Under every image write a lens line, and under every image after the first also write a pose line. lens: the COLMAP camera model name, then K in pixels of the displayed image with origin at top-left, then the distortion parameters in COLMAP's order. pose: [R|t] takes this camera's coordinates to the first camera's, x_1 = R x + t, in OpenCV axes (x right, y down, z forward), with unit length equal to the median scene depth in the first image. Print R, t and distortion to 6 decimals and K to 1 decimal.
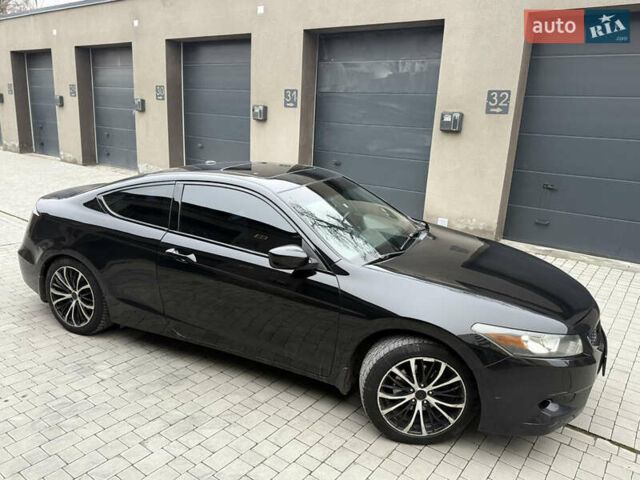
lens RADIAL K [[487.1, 0, 320.0], [0, 487.1, 240.0], [0, 0, 1]] dist [0.065362, -0.081152]
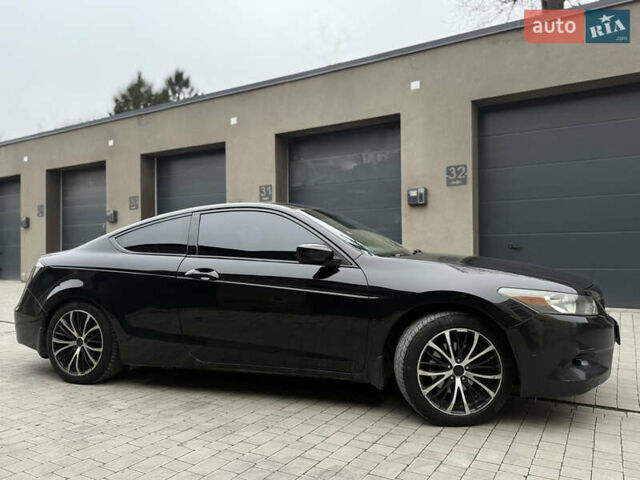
lens RADIAL K [[487.1, 0, 320.0], [0, 487.1, 240.0], [0, 0, 1]] dist [0.065362, -0.081152]
pose [[0.992768, -0.057787, 0.105222, -0.125037], [0.084213, 0.959903, -0.267385, 0.223185], [-0.085551, 0.274312, 0.957828, -0.016104]]
